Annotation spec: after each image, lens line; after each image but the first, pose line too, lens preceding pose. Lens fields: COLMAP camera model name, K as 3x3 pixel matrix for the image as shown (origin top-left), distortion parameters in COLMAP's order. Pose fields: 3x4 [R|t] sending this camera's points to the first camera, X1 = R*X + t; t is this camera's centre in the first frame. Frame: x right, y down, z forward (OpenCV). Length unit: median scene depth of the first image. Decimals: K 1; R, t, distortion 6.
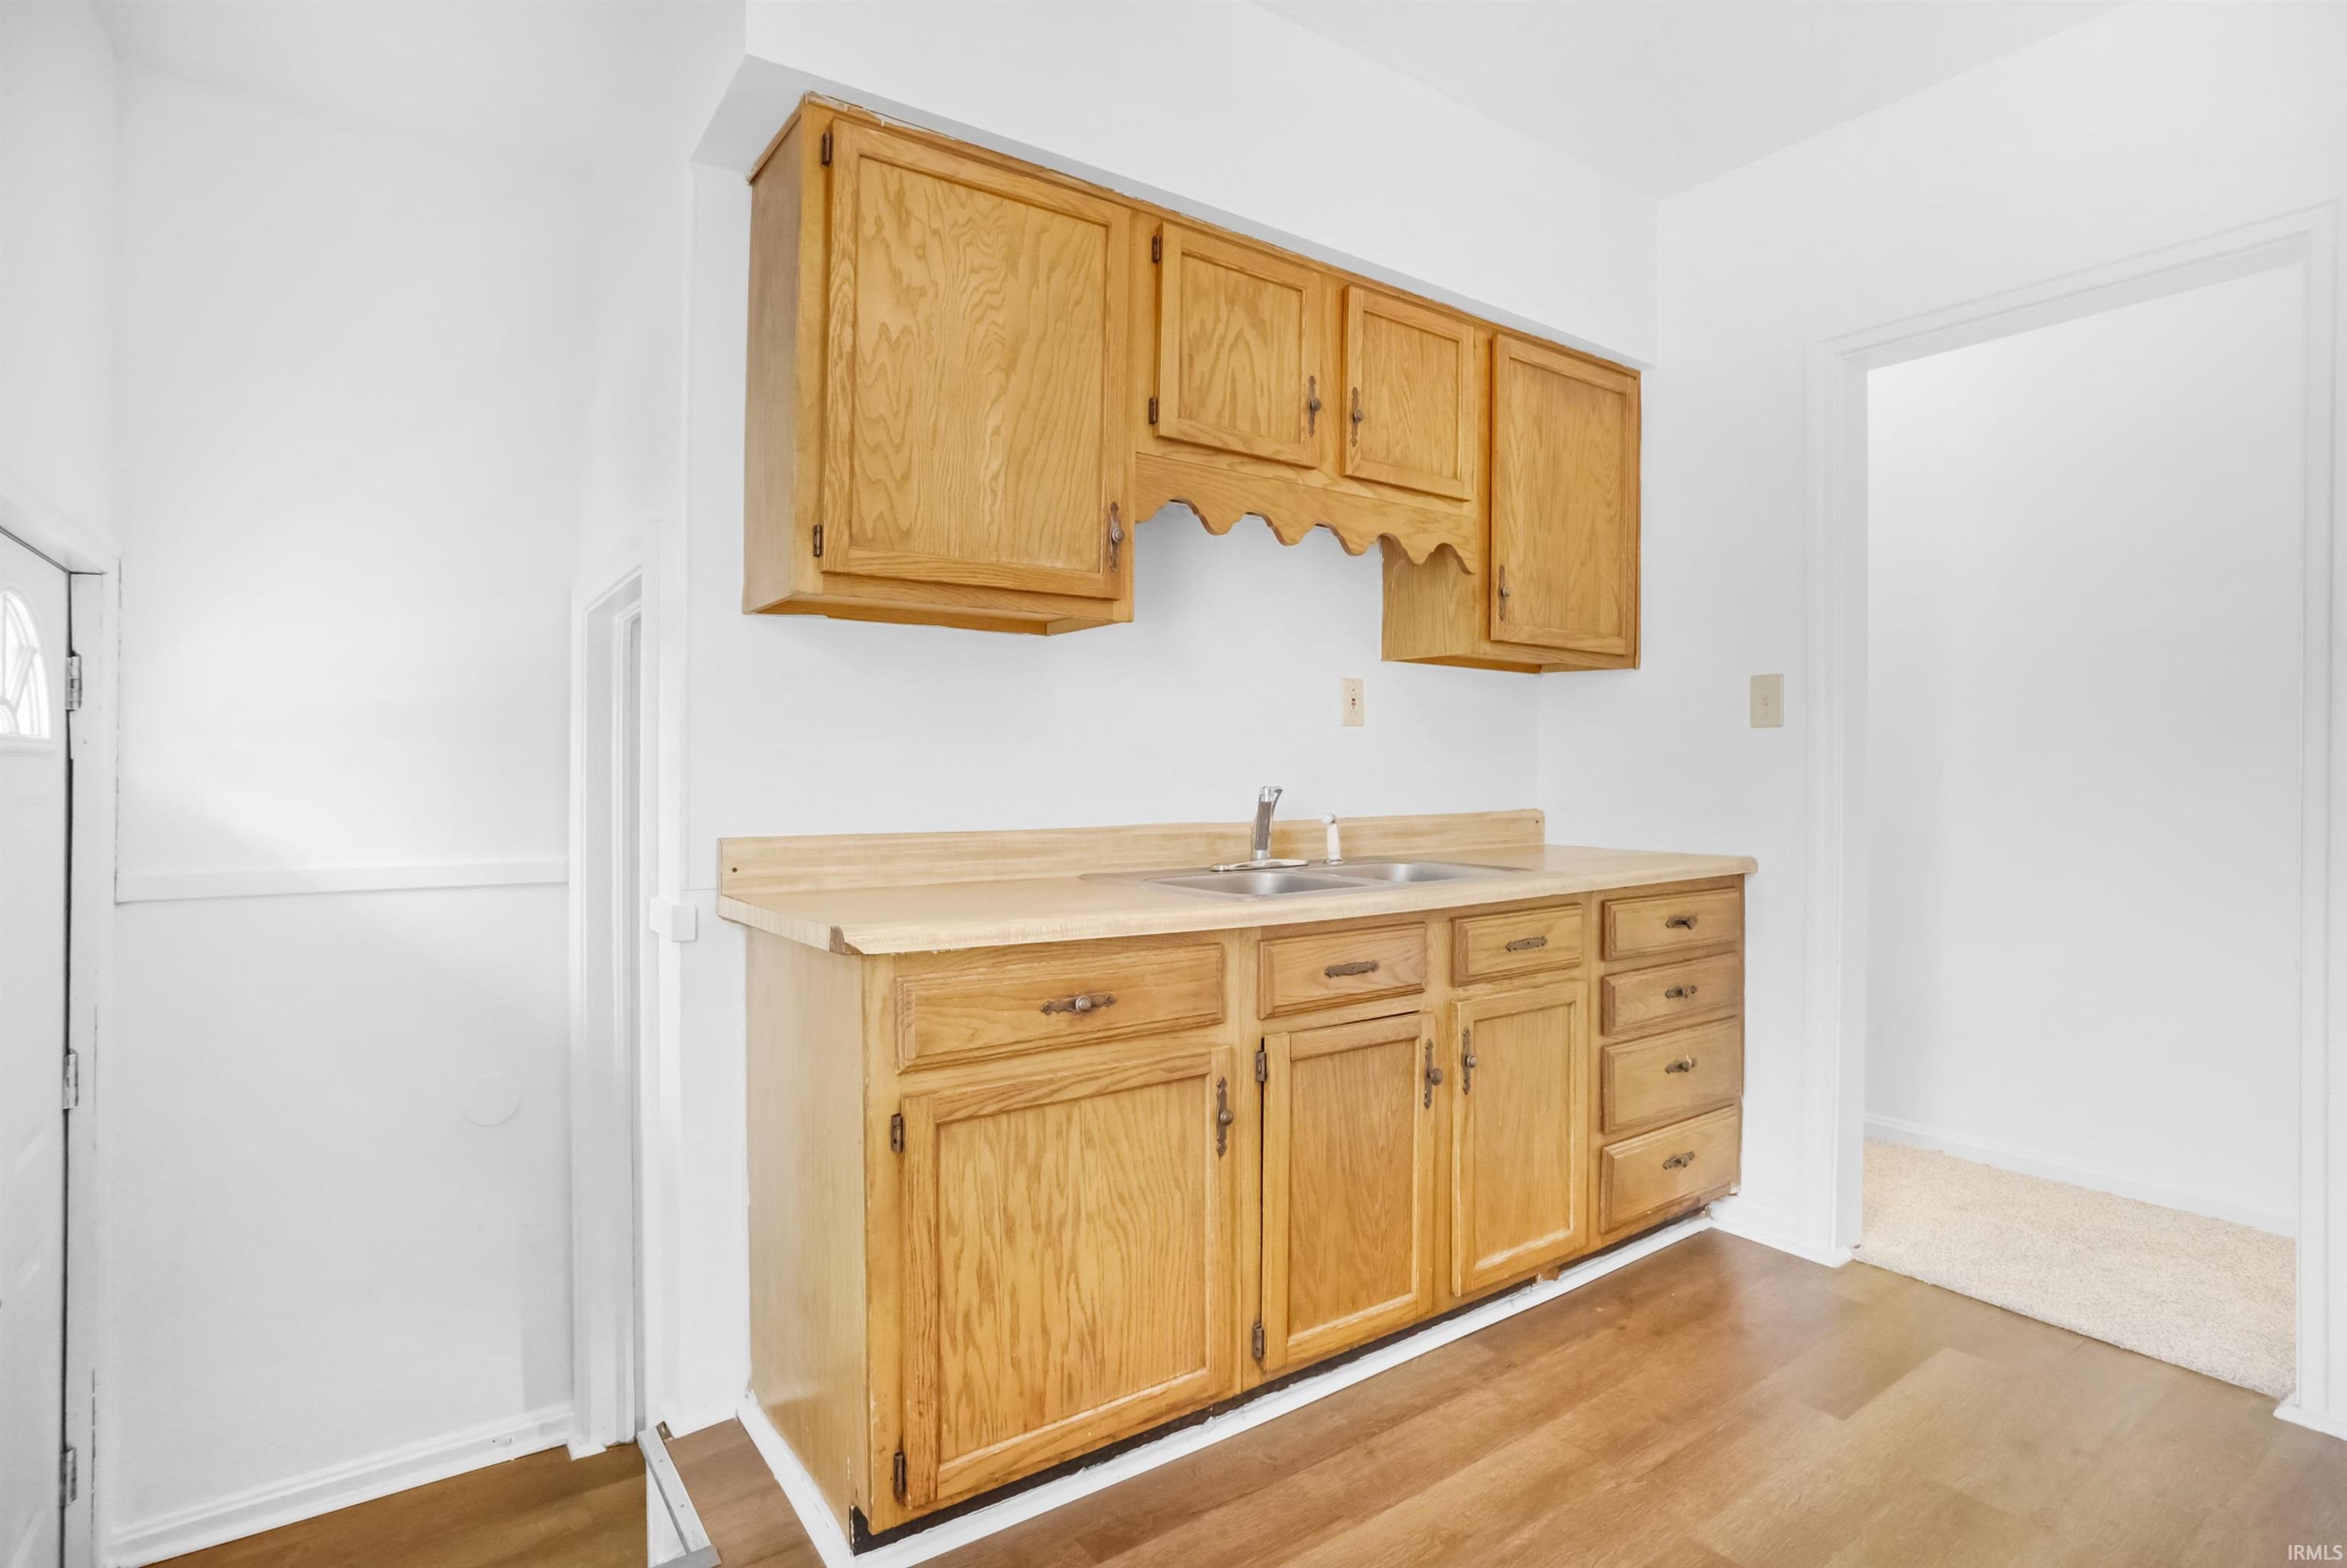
lens RADIAL K [[1189.0, 0, 1173.5], [0, 1189.0, 784.0], [0, 0, 1]] dist [-0.050700, 0.001256]
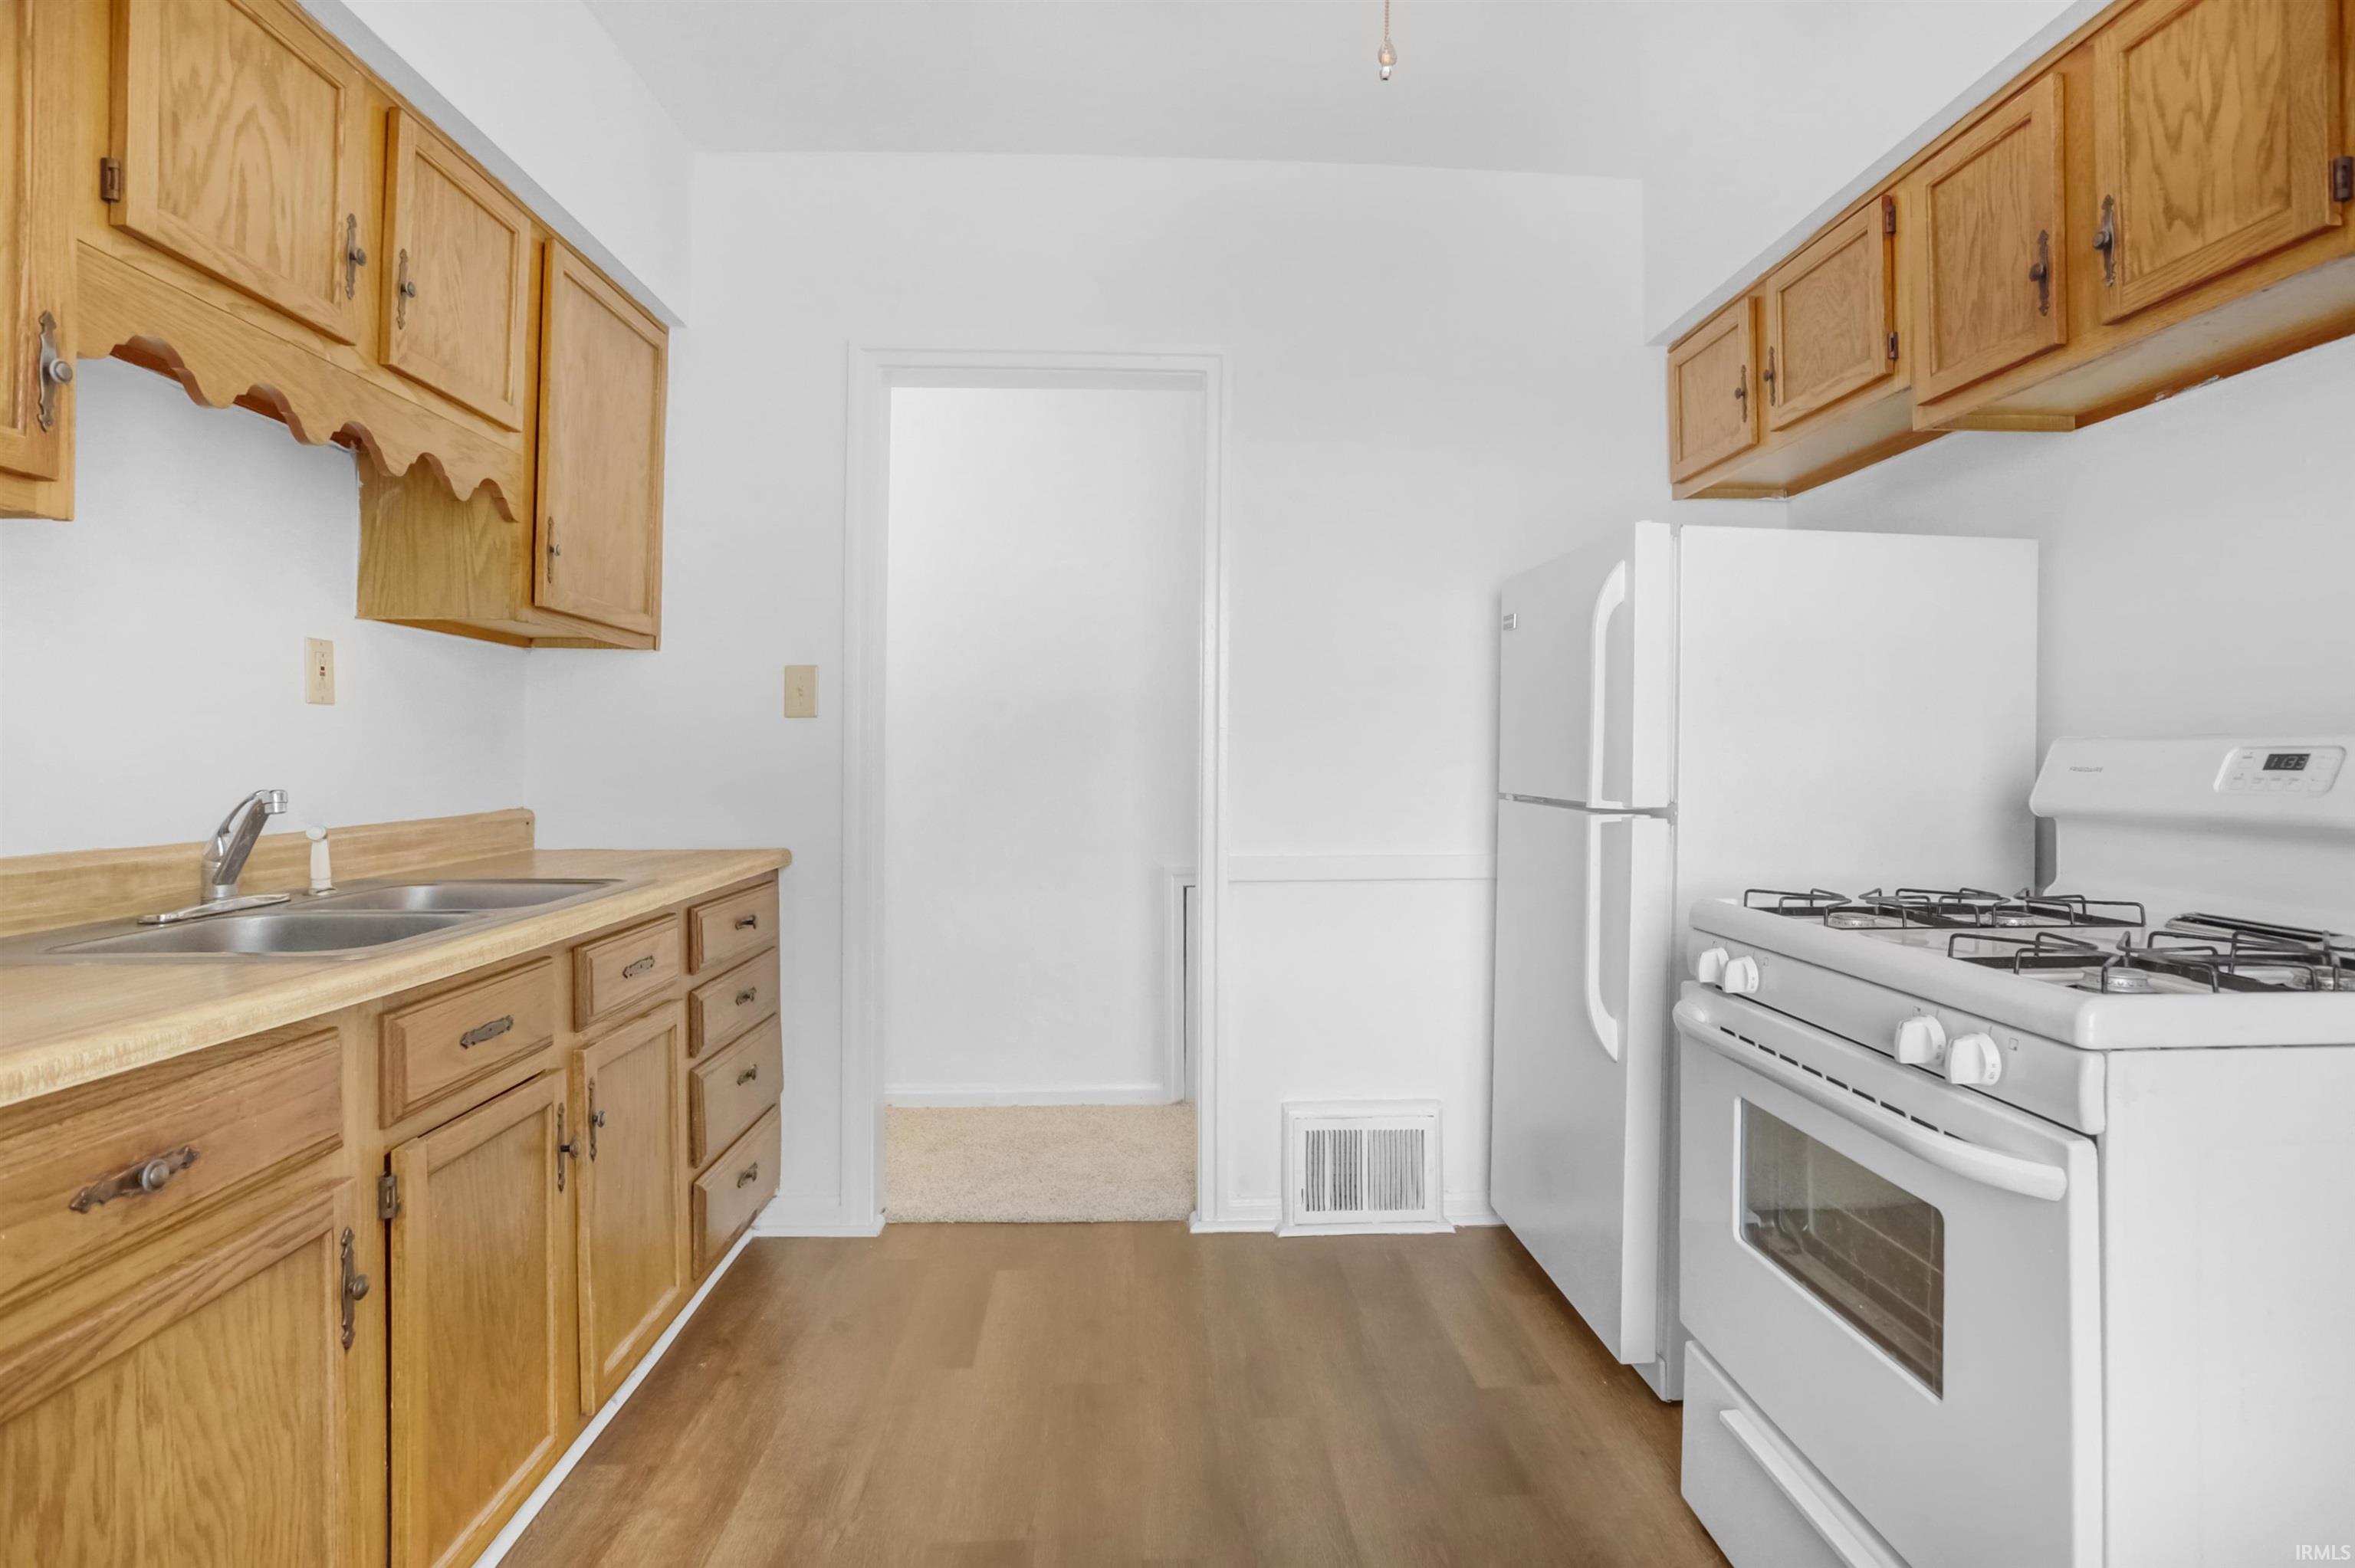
lens RADIAL K [[1217.2, 0, 1175.0], [0, 1217.2, 749.4], [0, 0, 1]] dist [-0.048356, 0.025482]
pose [[0.544037, 0.000404, 0.839061, -0.223728], [0.015696, 0.999820, -0.010658, -0.006209], [-0.838914, 0.018968, 0.543933, 0.201595]]
